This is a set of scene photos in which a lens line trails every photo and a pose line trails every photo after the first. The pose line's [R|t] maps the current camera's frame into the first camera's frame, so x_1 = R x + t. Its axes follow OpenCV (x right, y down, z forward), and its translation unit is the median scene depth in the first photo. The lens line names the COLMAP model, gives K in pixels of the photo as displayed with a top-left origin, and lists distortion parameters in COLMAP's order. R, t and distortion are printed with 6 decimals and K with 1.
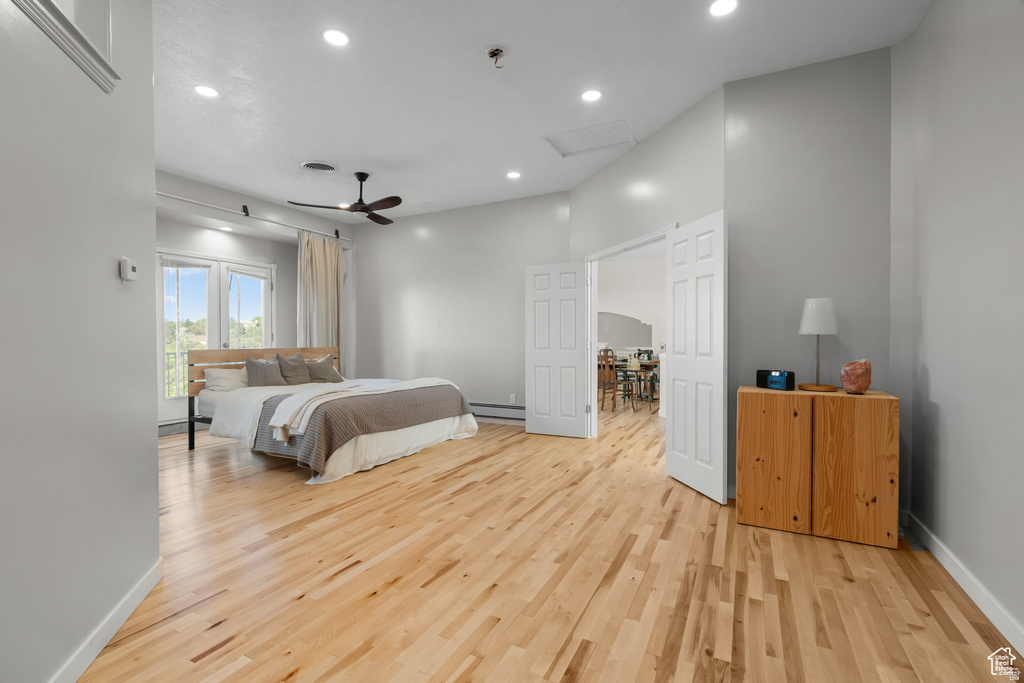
lens RADIAL K [[465.5, 0, 510.2], [0, 465.5, 343.4], [0, 0, 1]] dist [-0.003215, 0.000512]
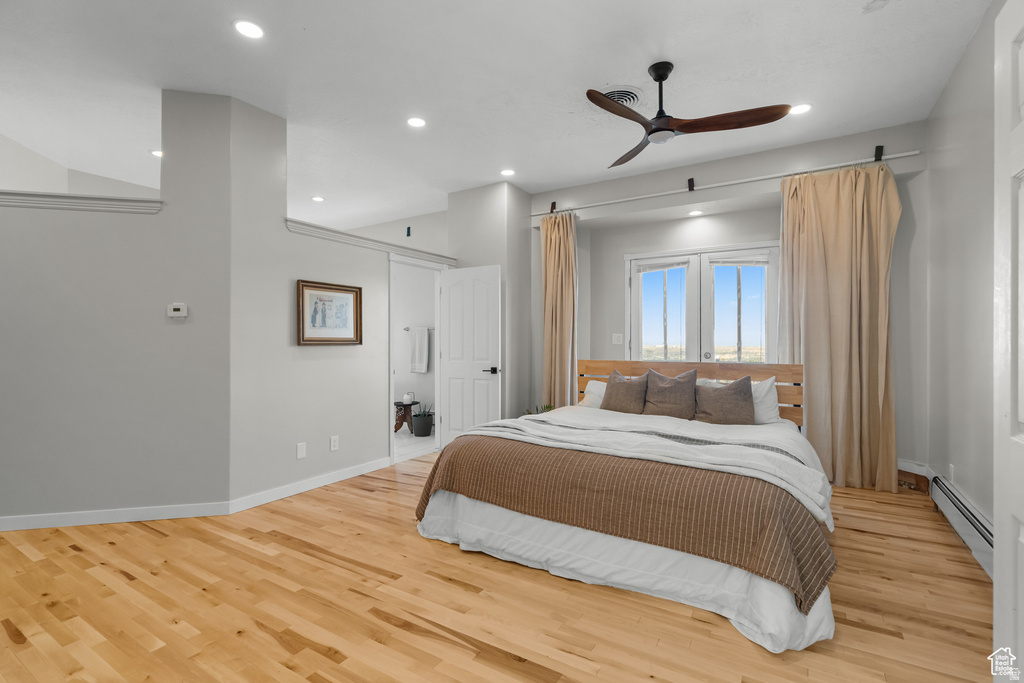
lens RADIAL K [[465.5, 0, 510.2], [0, 465.5, 343.4], [0, 0, 1]] dist [-0.003215, 0.000512]
pose [[-0.084341, 0.008062, -0.996404, 0.369194], [-0.006091, 0.999944, 0.008606, -0.033656], [0.996418, 0.006794, -0.084287, 1.160300]]
